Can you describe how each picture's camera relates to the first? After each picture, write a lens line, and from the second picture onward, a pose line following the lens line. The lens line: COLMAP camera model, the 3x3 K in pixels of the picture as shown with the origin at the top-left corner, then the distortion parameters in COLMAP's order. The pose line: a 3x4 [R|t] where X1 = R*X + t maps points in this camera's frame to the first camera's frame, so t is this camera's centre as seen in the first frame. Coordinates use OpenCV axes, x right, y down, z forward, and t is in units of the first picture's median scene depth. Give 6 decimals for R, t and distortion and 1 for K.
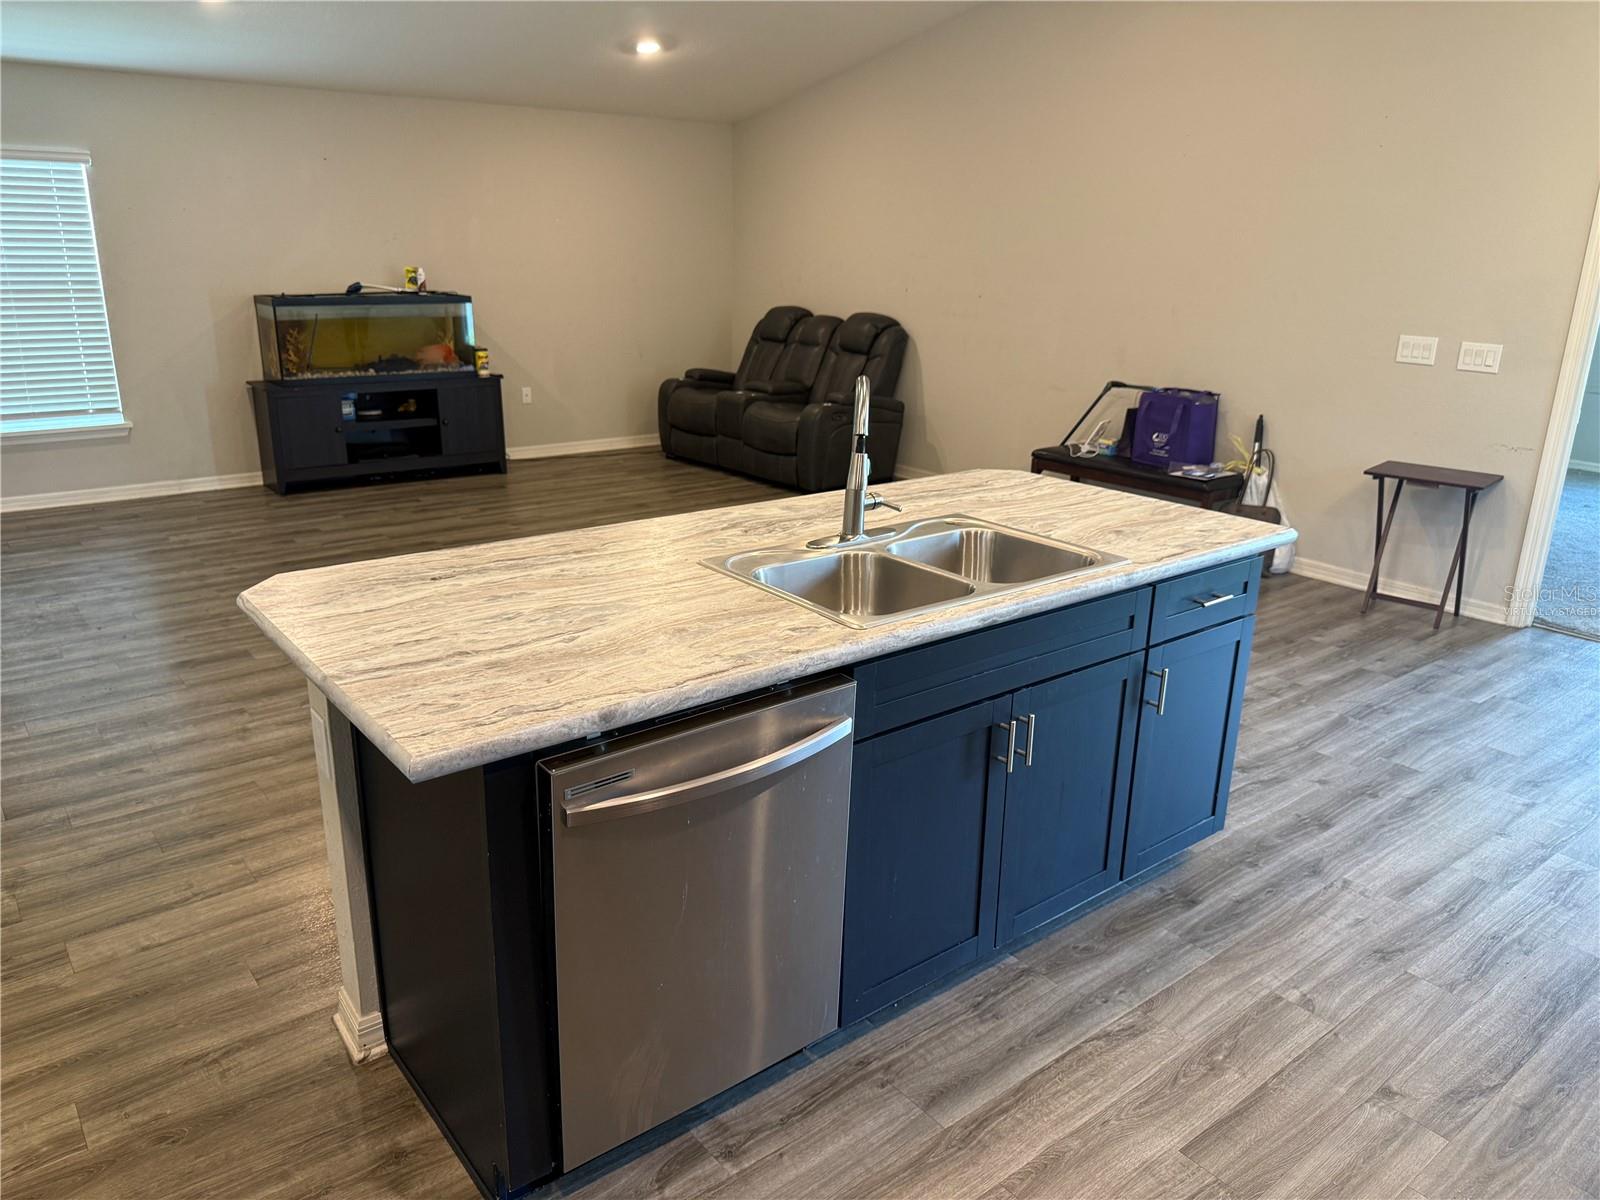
lens RADIAL K [[1143.2, 0, 805.1], [0, 1143.2, 601.1], [0, 0, 1]] dist [0.017246, -0.027333]
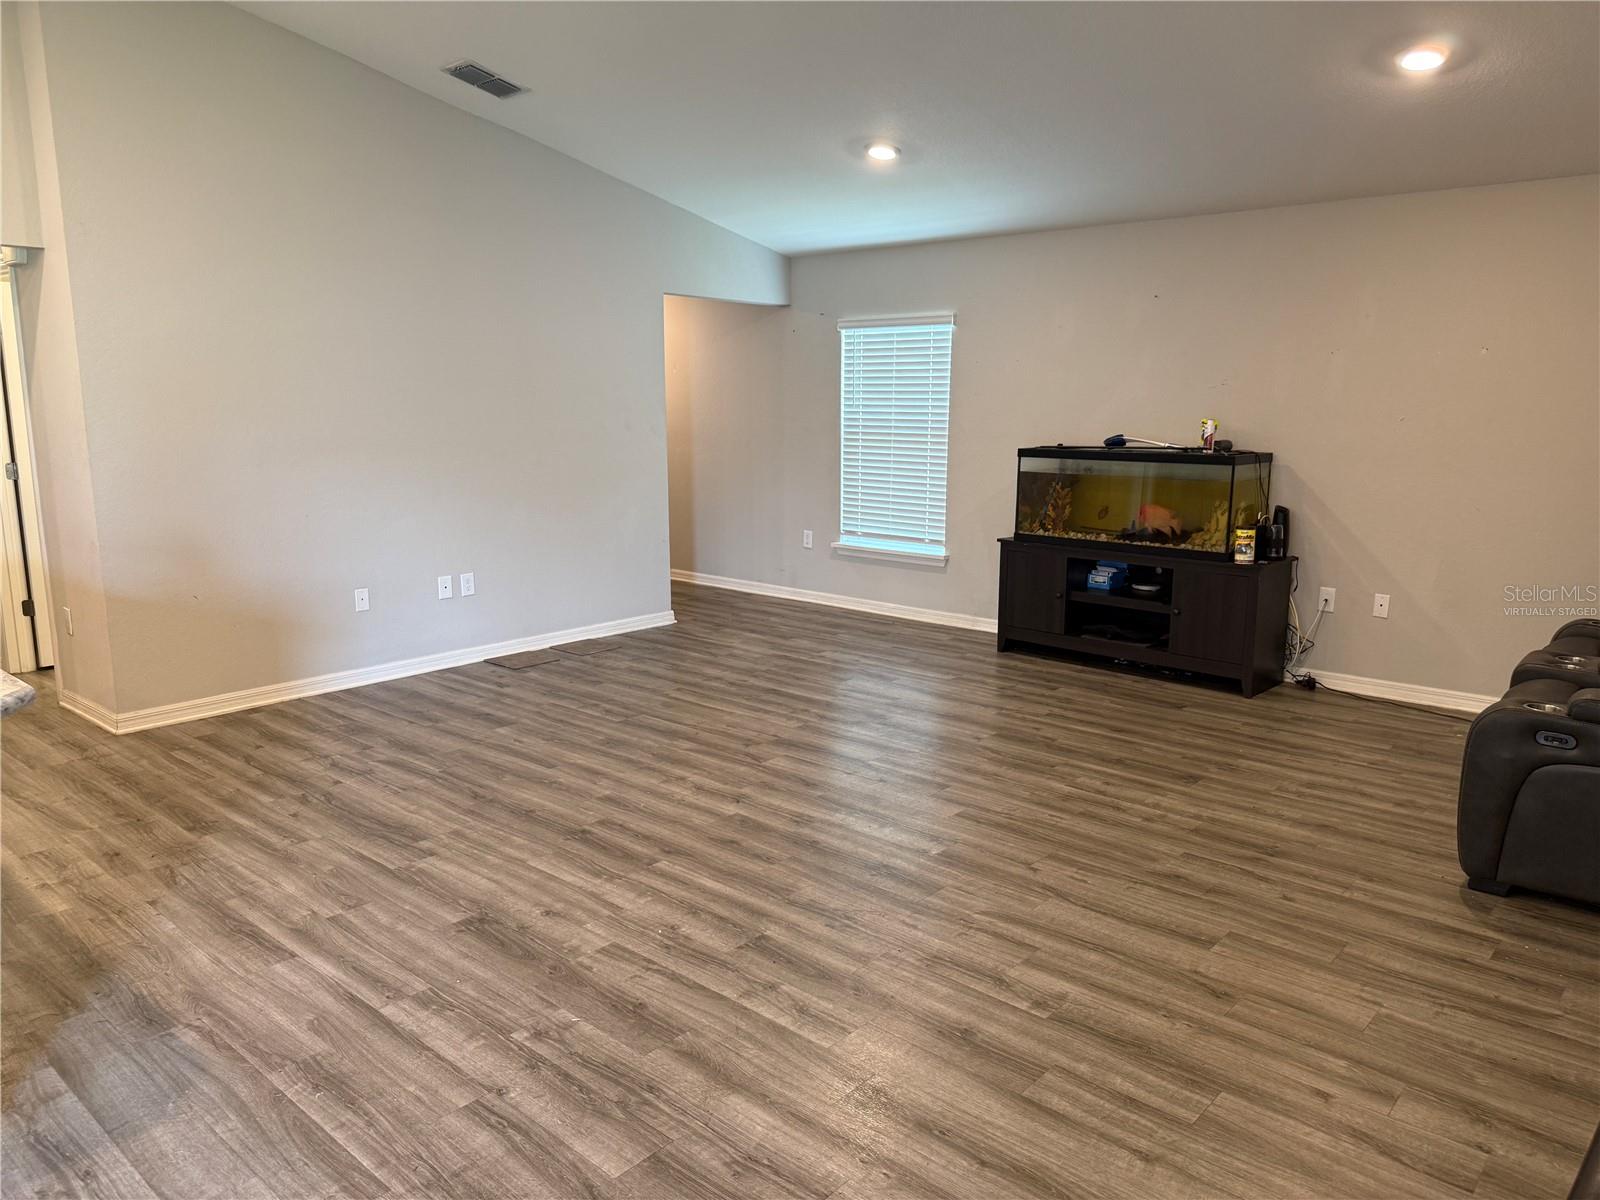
lens RADIAL K [[1130.1, 0, 796.5], [0, 1130.1, 595.6], [0, 0, 1]] dist [0.063646, -0.074729]
pose [[0.168142, 0.155165, -0.973474, 0.511320], [-0.297164, 0.949573, 0.100028, -0.216077], [0.939905, 0.272462, 0.205772, 0.767800]]
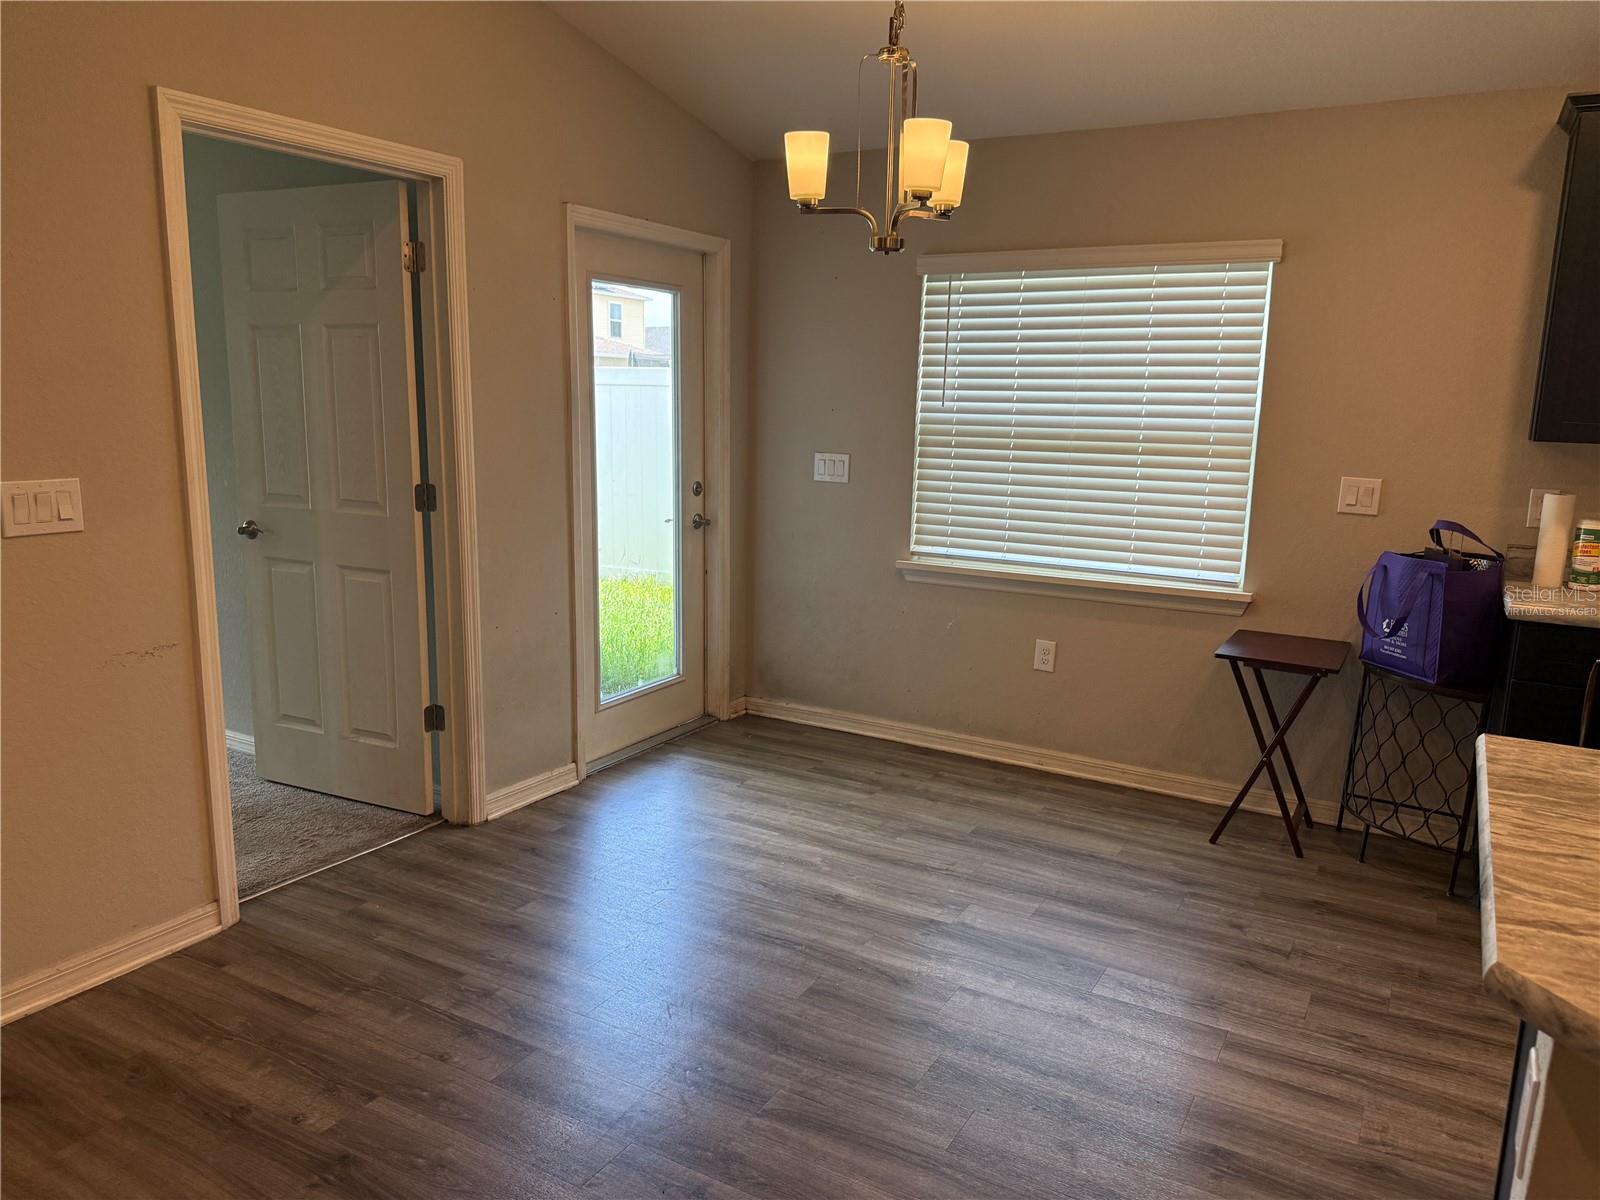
lens RADIAL K [[1129.3, 0, 802.6], [0, 1129.3, 592.4], [0, 0, 1]] dist [0.089644, -0.142174]
pose [[-0.367520, -0.190313, 0.910335, -0.000974], [0.254765, 0.920794, 0.295353, -0.208686], [-0.894440, 0.340470, -0.289925, 0.744159]]
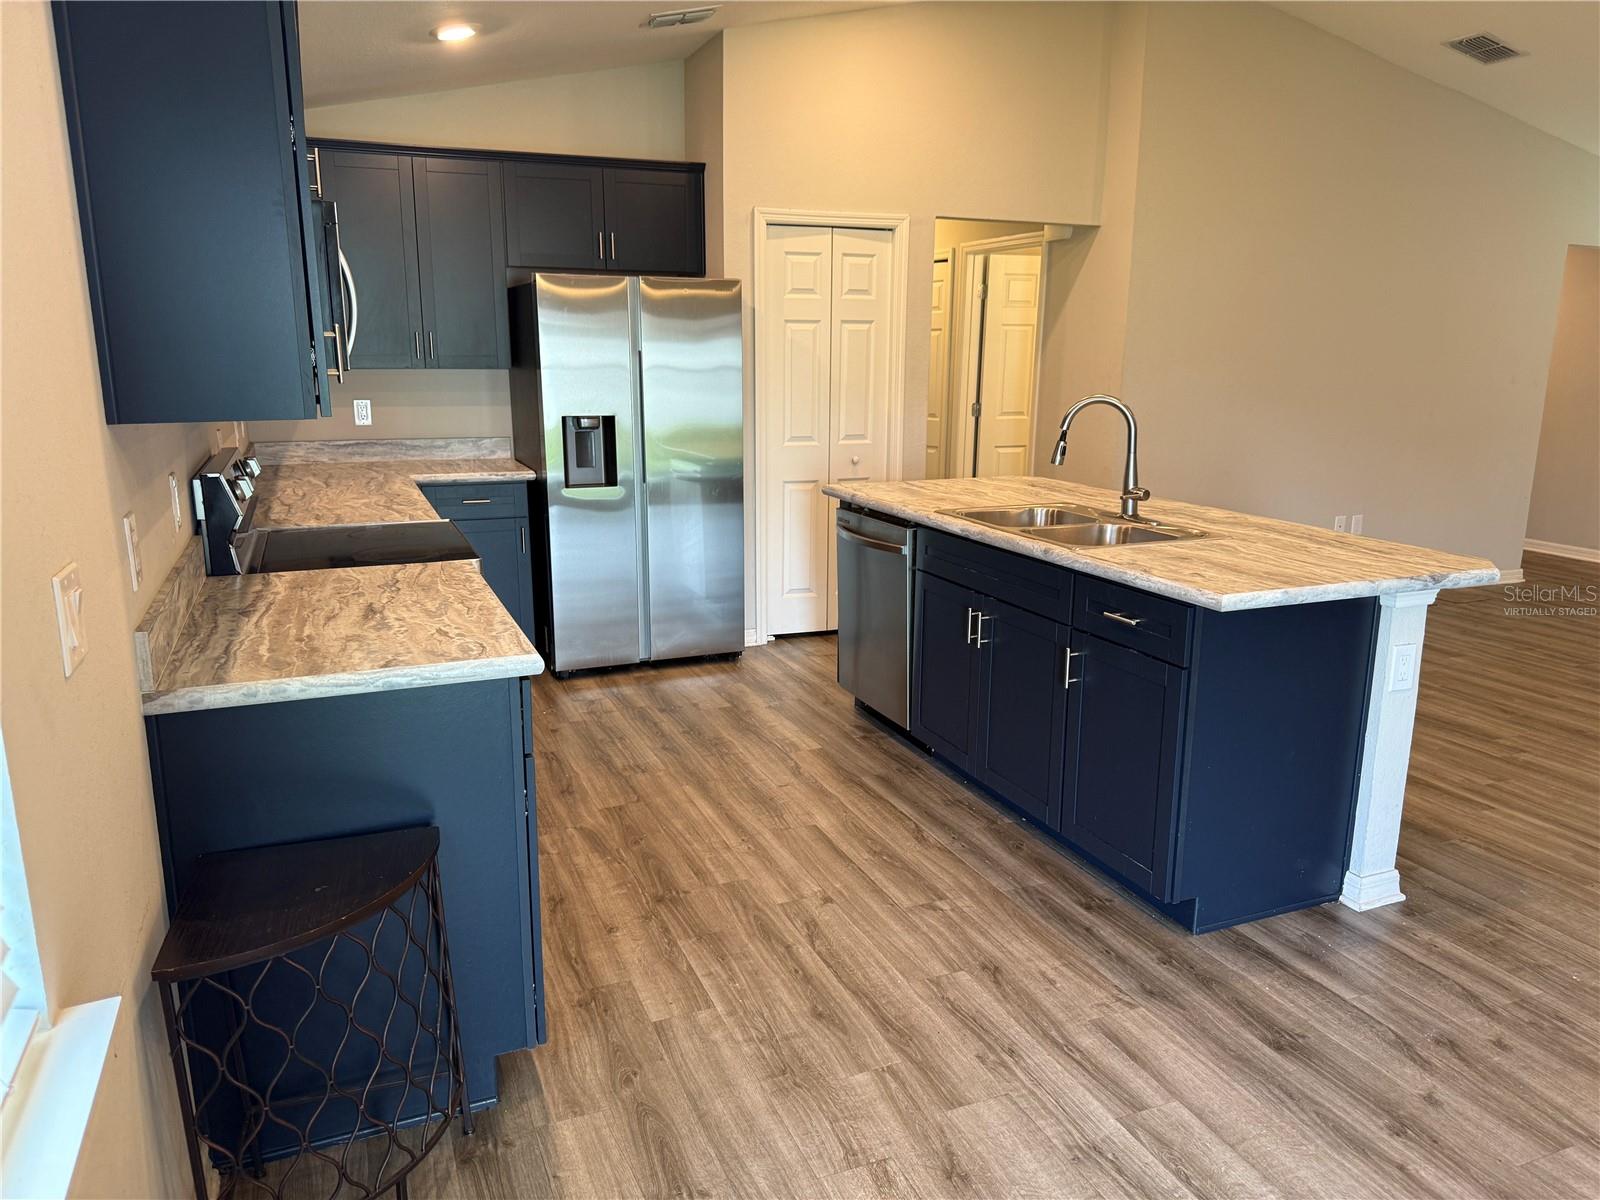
lens RADIAL K [[1131.1, 0, 803.7], [0, 1131.1, 598.3], [0, 0, 1]] dist [0.105371, -0.141954]
pose [[-0.275874, 0.185359, -0.943152, 0.680847], [-0.305082, 0.913607, 0.268790, -0.101013], [0.911493, 0.361891, -0.195490, 0.436191]]
